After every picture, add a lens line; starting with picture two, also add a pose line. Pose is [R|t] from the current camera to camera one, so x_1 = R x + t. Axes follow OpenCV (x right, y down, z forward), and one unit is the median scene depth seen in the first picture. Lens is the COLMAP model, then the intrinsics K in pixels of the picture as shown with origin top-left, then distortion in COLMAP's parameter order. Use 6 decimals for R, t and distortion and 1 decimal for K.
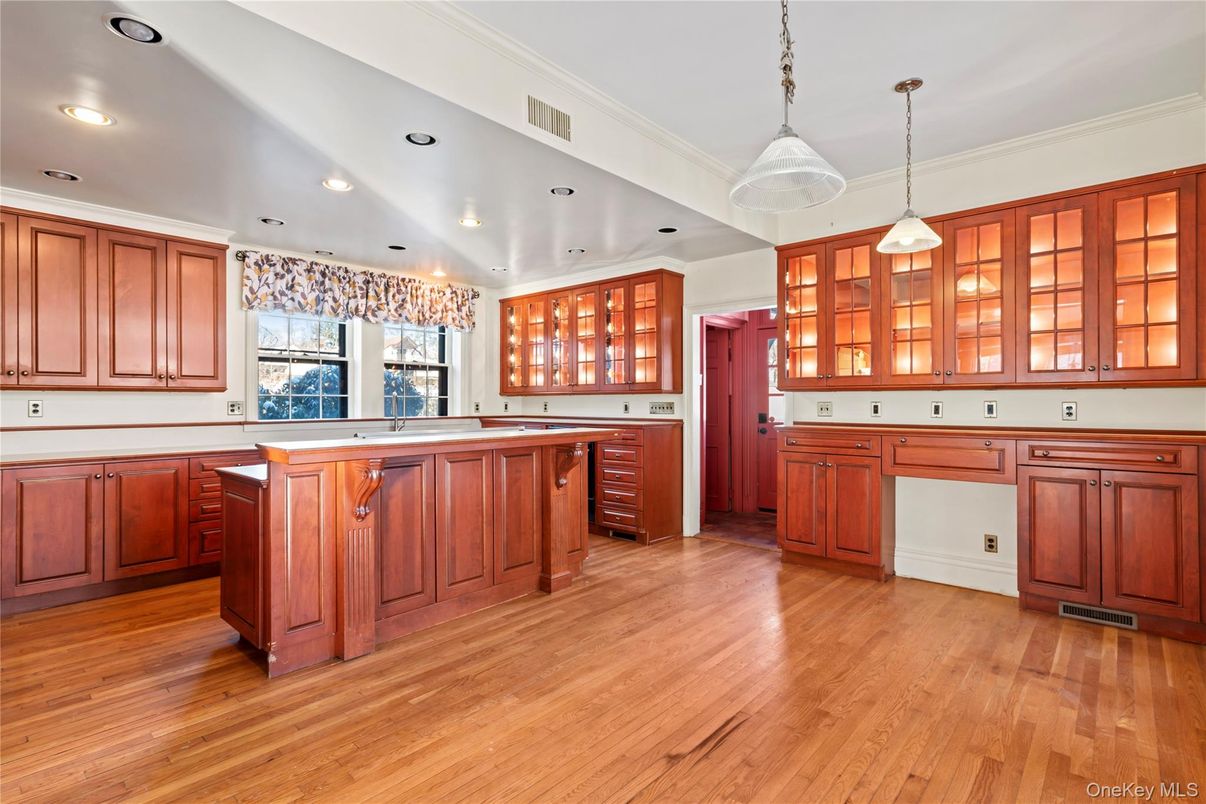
lens RADIAL K [[572.2, 0, 599.2], [0, 572.2, 413.6], [0, 0, 1]] dist [-0.014540, 0.009860]
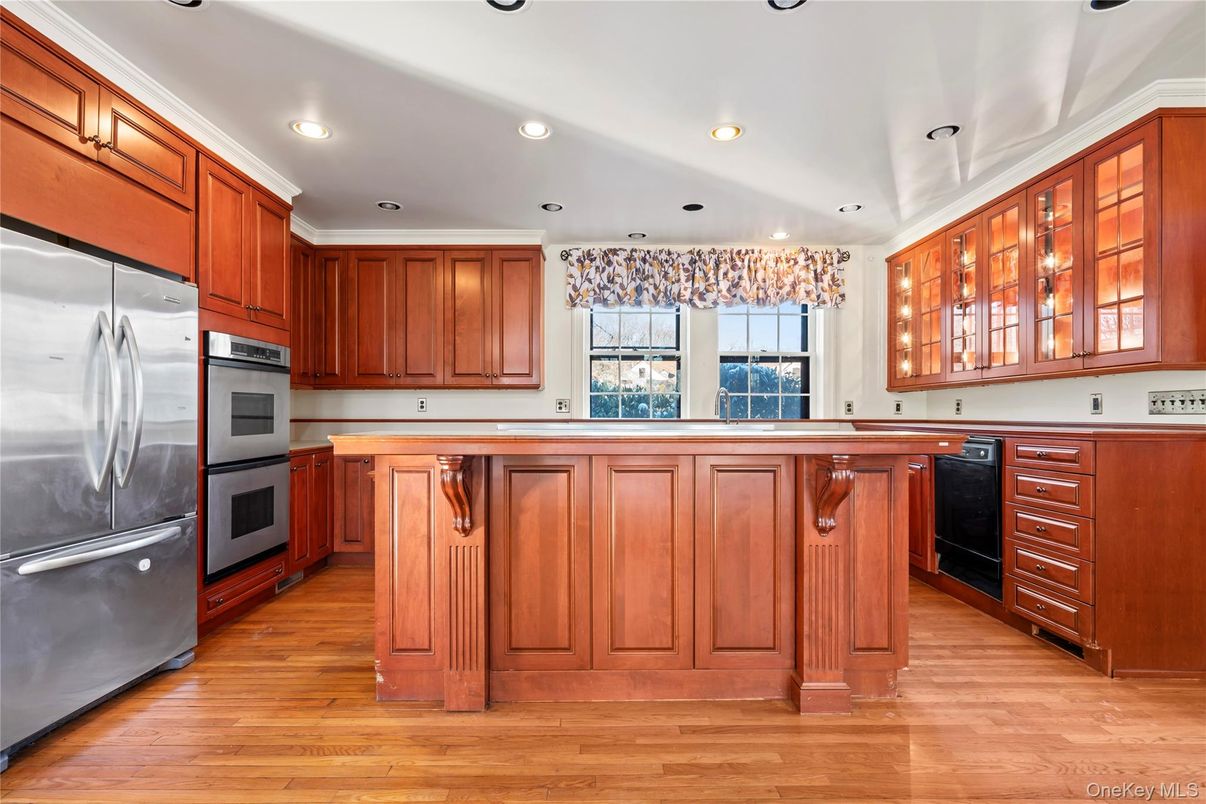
lens RADIAL K [[572.2, 0, 599.2], [0, 572.2, 413.6], [0, 0, 1]] dist [-0.014540, 0.009860]
pose [[0.673613, 0.000974, -0.739083, 0.159077], [-0.016670, 0.999765, -0.013876, 0.017387], [0.738896, 0.021668, 0.673471, 0.351577]]
